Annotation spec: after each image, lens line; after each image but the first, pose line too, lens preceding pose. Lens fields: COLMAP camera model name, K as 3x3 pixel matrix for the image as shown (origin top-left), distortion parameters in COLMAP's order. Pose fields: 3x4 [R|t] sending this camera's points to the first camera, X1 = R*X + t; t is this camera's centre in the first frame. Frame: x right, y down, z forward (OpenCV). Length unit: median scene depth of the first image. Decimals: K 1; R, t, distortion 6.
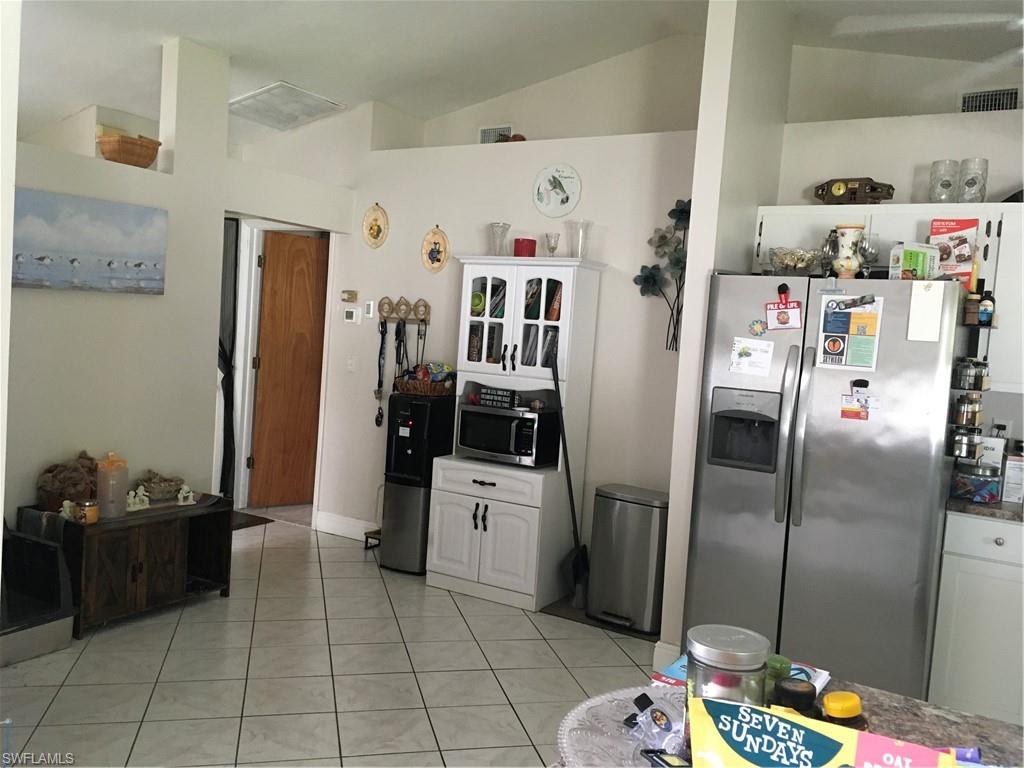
lens RADIAL K [[864.2, 0, 511.8], [0, 864.2, 383.9], [0, 0, 1]] dist [0.008873, 0.001489]
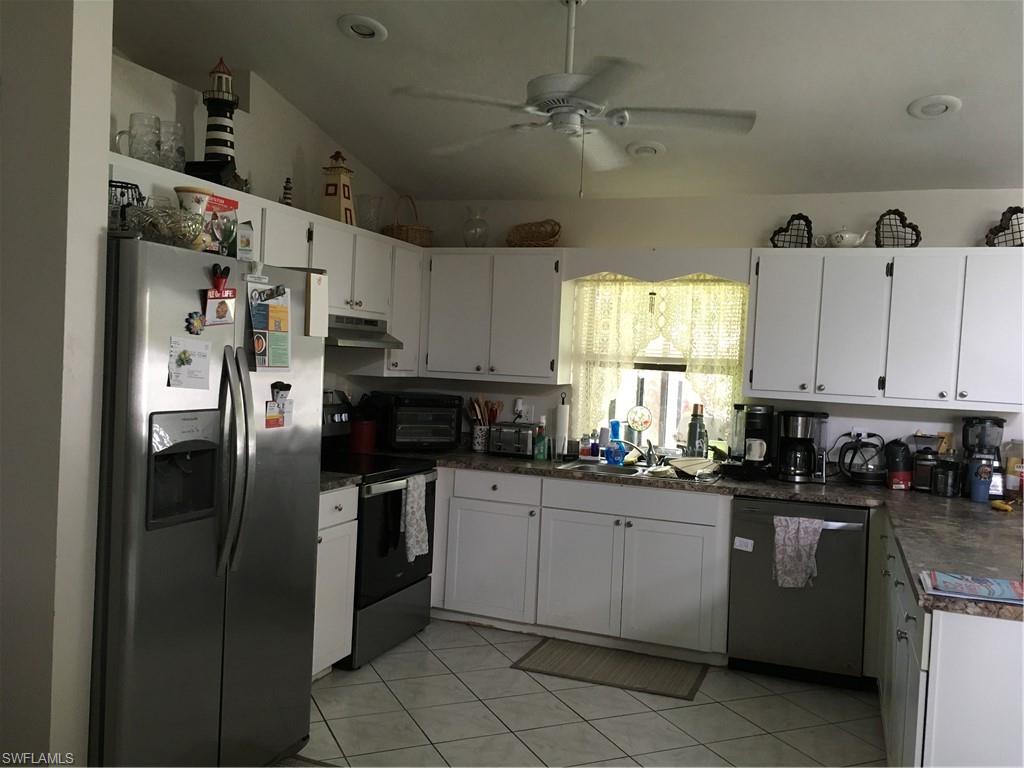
lens RADIAL K [[864.2, 0, 512.5], [0, 864.2, 385.0], [0, 0, 1]] dist [0.008873, 0.001489]
pose [[-0.169188, -0.106142, 0.979852, -0.492822], [0.004334, 0.994094, 0.108433, -0.095111], [-0.985574, 0.022593, -0.167729, 0.905668]]
